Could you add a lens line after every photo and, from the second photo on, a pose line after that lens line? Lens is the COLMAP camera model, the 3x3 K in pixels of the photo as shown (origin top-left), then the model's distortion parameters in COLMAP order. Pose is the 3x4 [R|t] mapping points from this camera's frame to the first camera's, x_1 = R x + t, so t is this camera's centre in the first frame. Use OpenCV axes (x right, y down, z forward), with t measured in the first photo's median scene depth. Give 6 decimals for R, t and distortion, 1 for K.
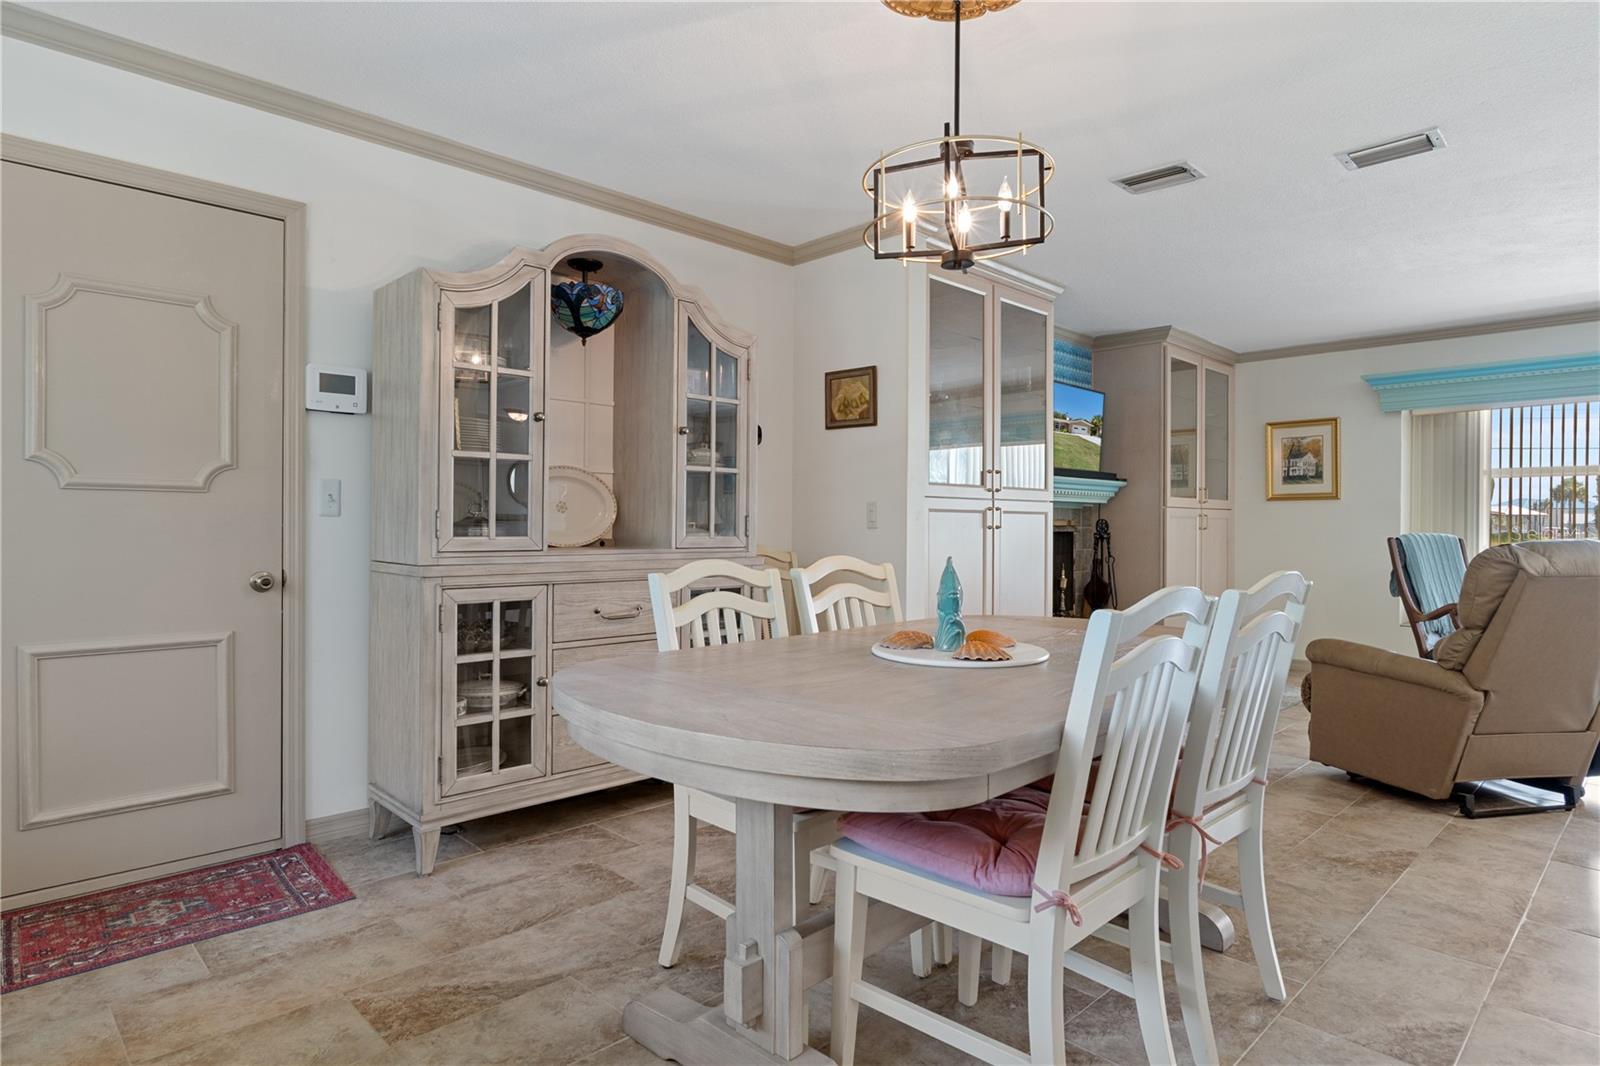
lens RADIAL K [[878.1, 0, 813.3], [0, 878.1, 540.7], [0, 0, 1]] dist [-0.001954, -0.000371]
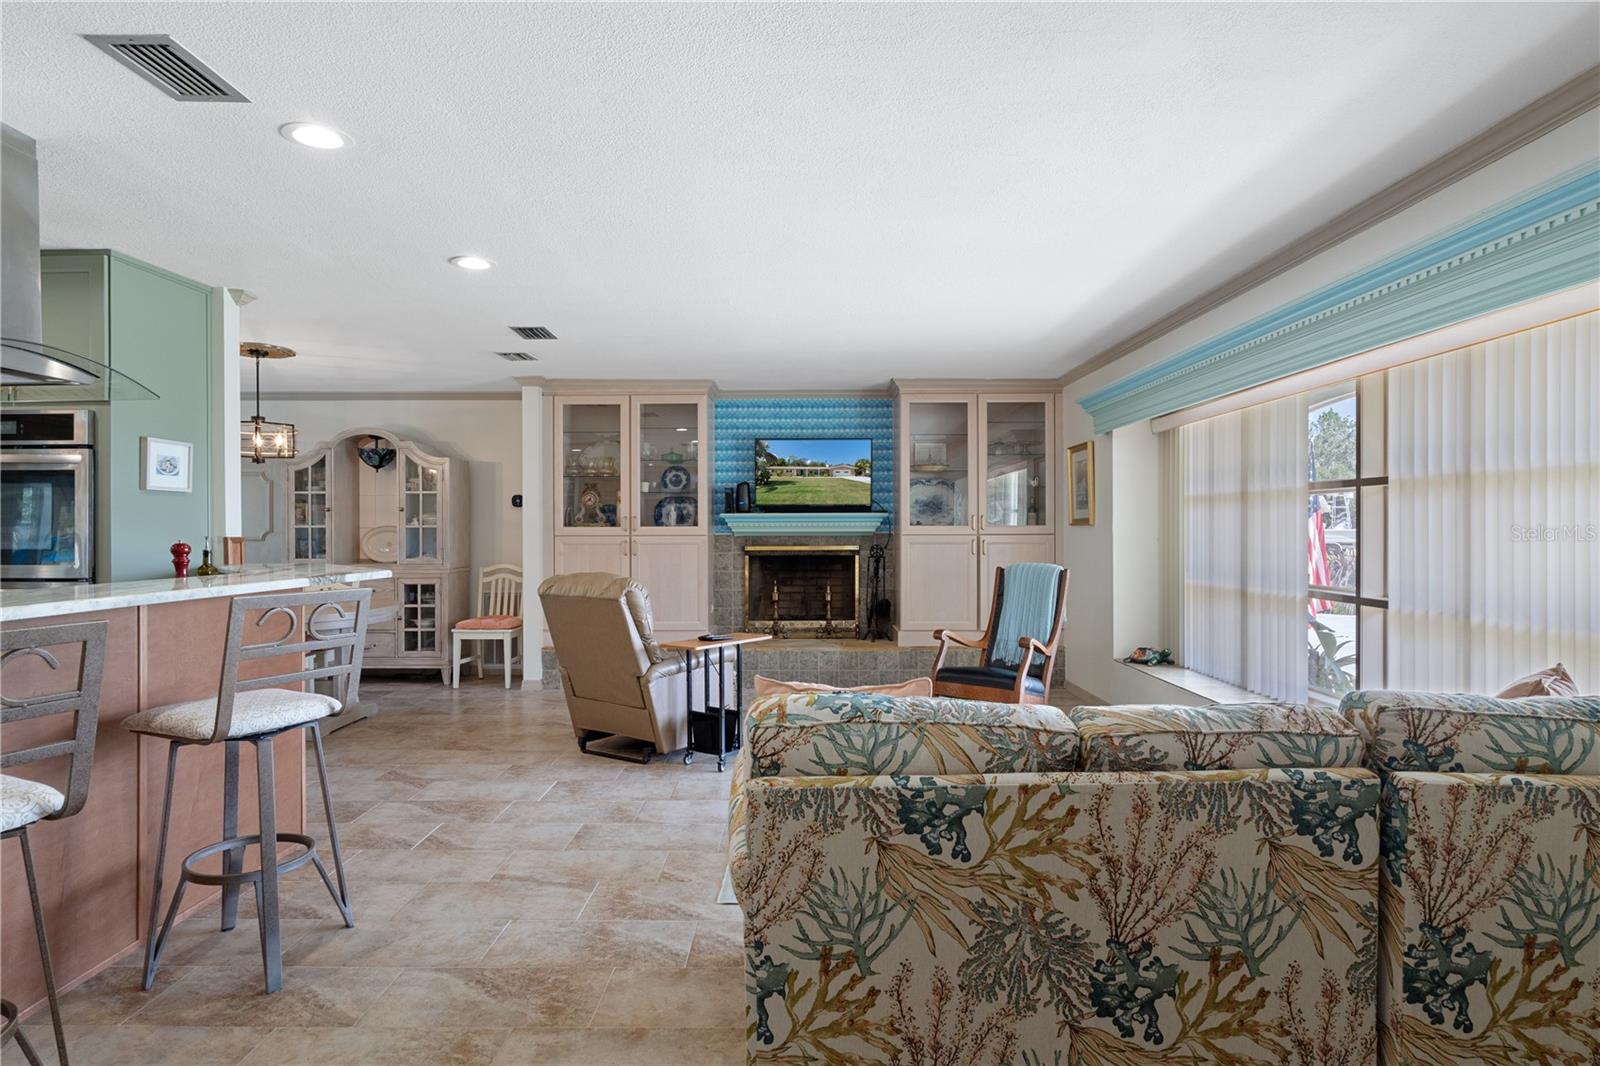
lens RADIAL K [[878.1, 0, 804.4], [0, 878.1, 530.0], [0, 0, 1]] dist [-0.001954, -0.000371]
pose [[0.688543, -0.006677, -0.725165, 1.115388], [-0.009276, 0.999795, -0.018013, -0.024020], [0.725136, 0.019130, 0.688340, 0.132686]]
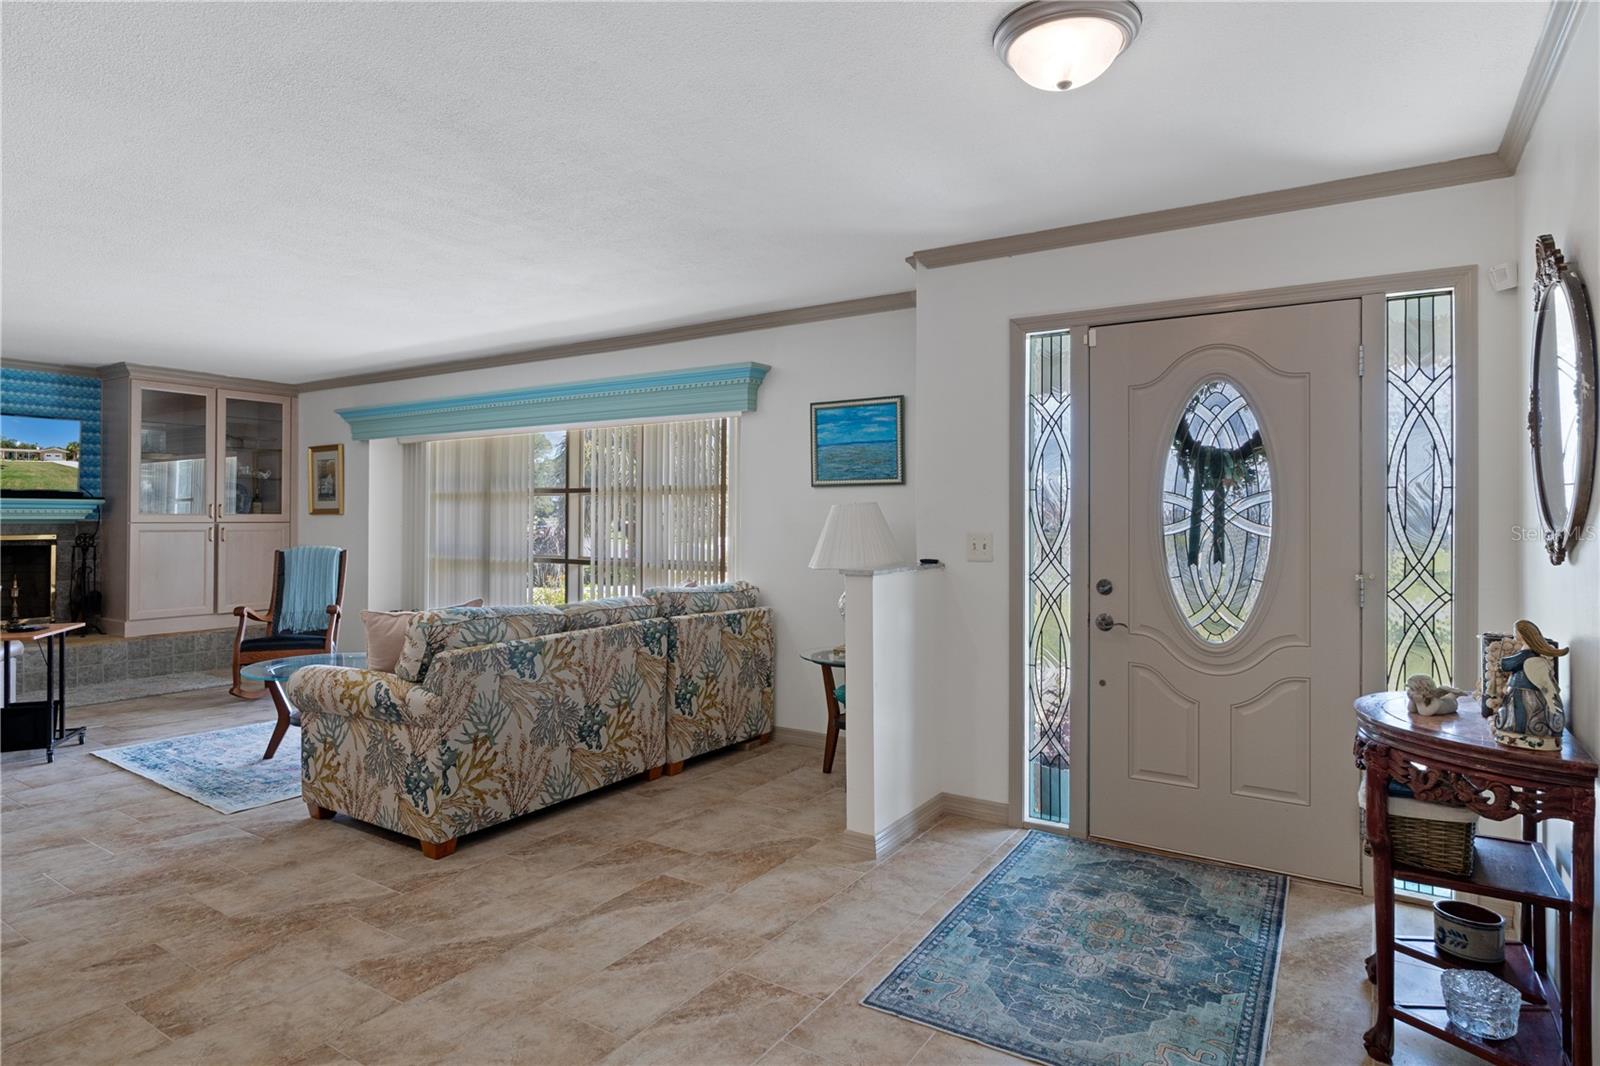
lens RADIAL K [[878.1, 0, 813.7], [0, 878.1, 507.6], [0, 0, 1]] dist [-0.001954, -0.000371]
pose [[0.979994, -0.002154, 0.199017, 1.006500], [0.008471, 0.999487, -0.030895, -0.017054], [-0.198848, 0.031963, 0.979509, -0.254079]]
